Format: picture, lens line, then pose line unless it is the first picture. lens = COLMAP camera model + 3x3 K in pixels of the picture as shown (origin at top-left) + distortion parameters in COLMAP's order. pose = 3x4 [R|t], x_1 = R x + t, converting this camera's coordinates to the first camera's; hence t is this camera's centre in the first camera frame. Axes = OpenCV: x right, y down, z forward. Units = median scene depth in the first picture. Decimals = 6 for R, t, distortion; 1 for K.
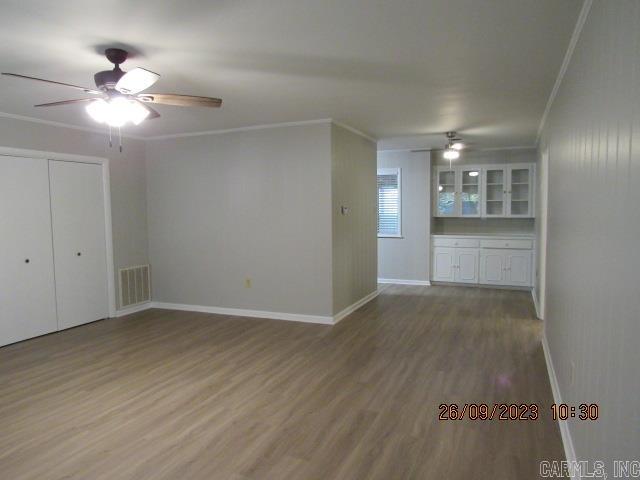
lens RADIAL K [[463.6, 0, 320.0], [0, 463.6, 240.0], [0, 0, 1]] dist [-0.025693, 0.000272]
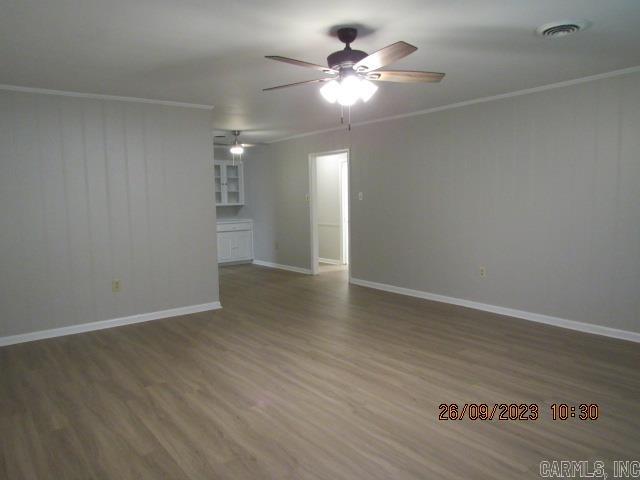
lens RADIAL K [[458.1, 0, 320.0], [0, 458.1, 240.0], [0, 0, 1]] dist [-0.008290, -0.000479]
pose [[0.483744, -0.081883, 0.871371, -1.057067], [0.075895, 0.995788, 0.051441, -0.005336], [-0.871913, 0.041248, 0.487921, 0.438546]]
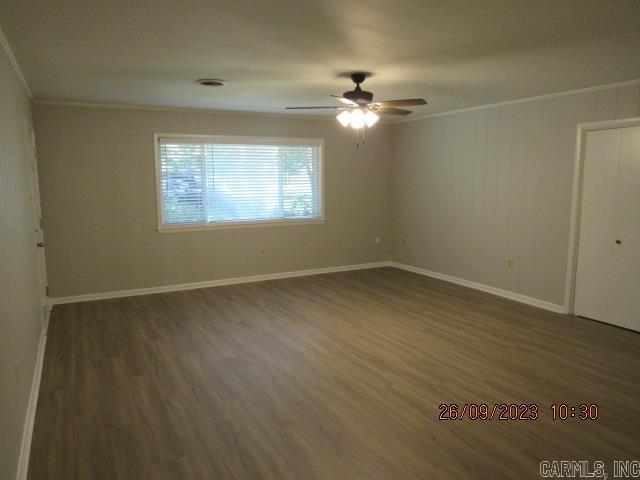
lens RADIAL K [[458.1, 0, 320.0], [0, 458.1, 240.0], [0, 0, 1]] dist [-0.008290, -0.000479]
pose [[-0.622553, 0.114320, -0.774182, 0.587864], [-0.049534, 0.981533, 0.184771, -0.131178], [0.781008, 0.153378, -0.605394, 1.391670]]
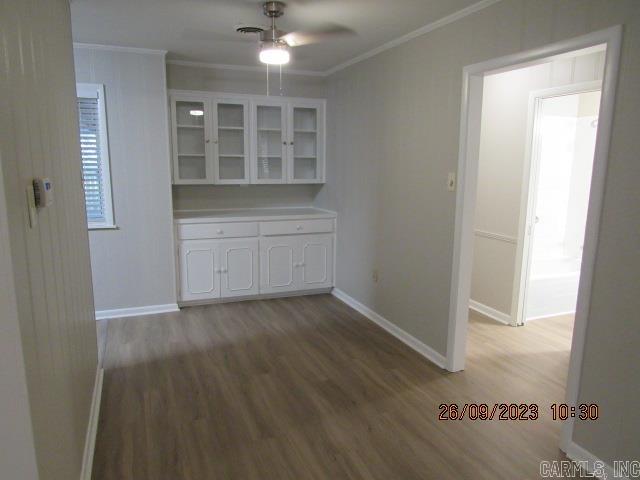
lens RADIAL K [[463.6, 0, 320.0], [0, 463.6, 240.0], [0, 0, 1]] dist [-0.025693, 0.000272]
pose [[0.709262, -0.109612, 0.696371, -0.035623], [0.036025, 0.992183, 0.119482, -0.095936], [-0.704024, -0.059657, 0.707666, 1.054593]]
